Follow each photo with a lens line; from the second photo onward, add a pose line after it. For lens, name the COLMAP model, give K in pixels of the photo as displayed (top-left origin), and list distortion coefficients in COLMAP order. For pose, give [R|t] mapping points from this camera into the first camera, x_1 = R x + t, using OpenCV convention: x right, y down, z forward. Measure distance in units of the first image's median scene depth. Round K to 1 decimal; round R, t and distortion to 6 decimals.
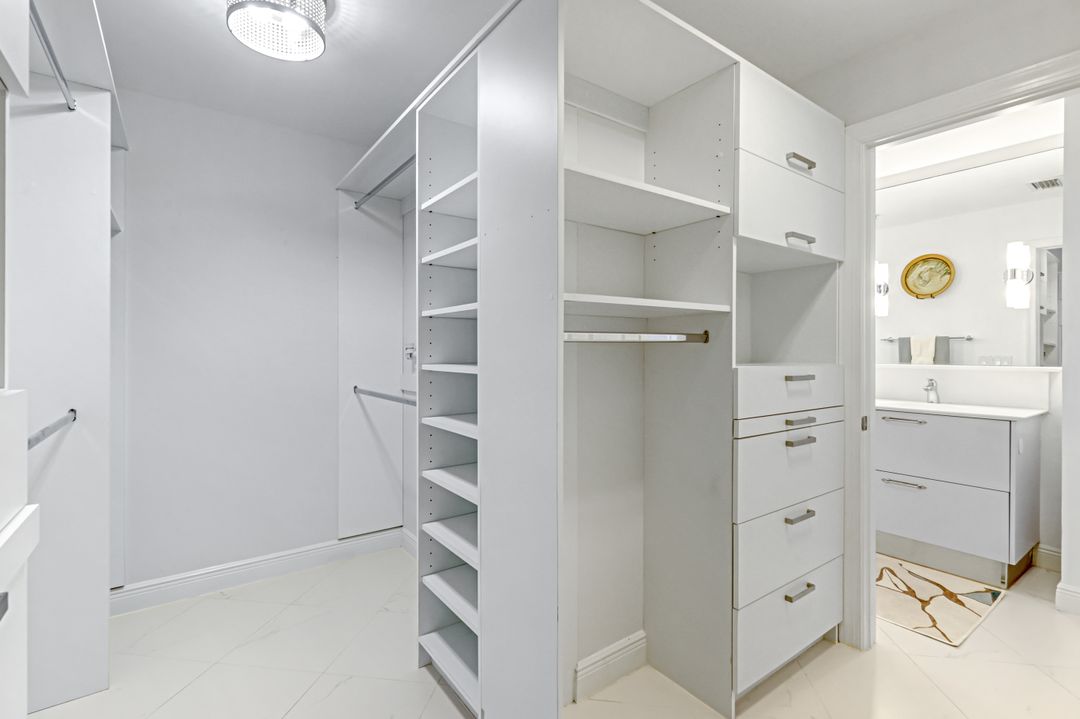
lens RADIAL K [[482.5, 0, 547.9], [0, 482.5, 352.0], [0, 0, 1]] dist [0.002396, 0.000153]
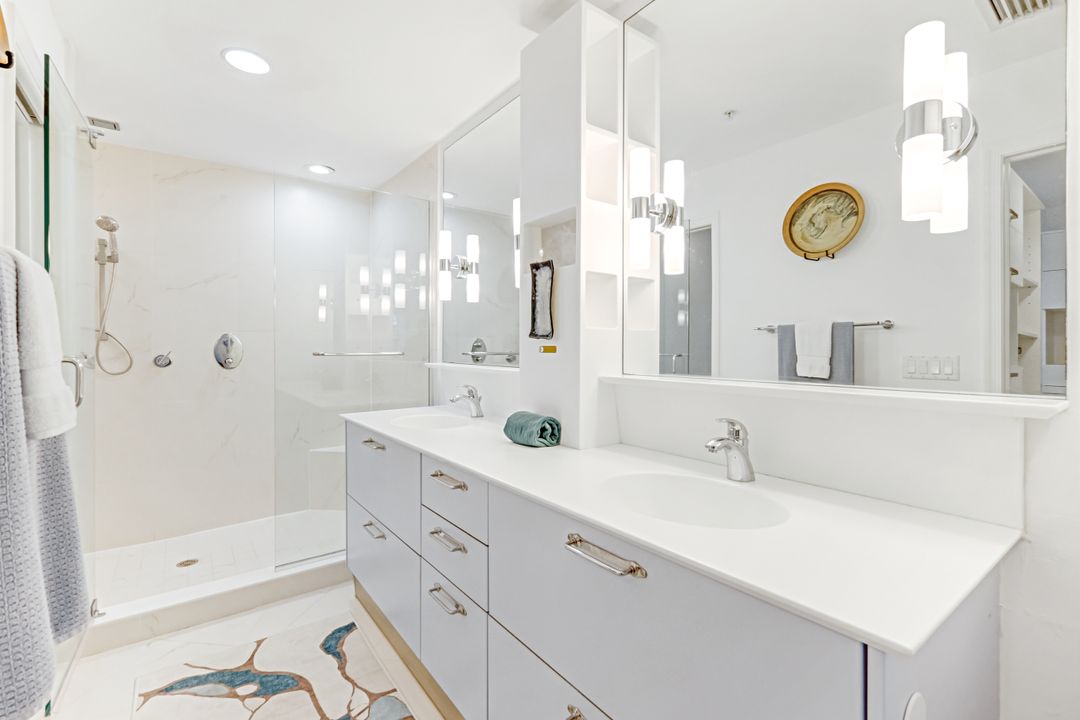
lens RADIAL K [[482.5, 0, 534.2], [0, 482.5, 349.1], [0, 0, 1]] dist [0.002396, 0.000153]
pose [[0.999958, -0.004272, 0.008121, 0.429255], [0.004250, 0.999987, 0.002728, -0.003322], [-0.008133, -0.002694, 0.999963, 0.413722]]
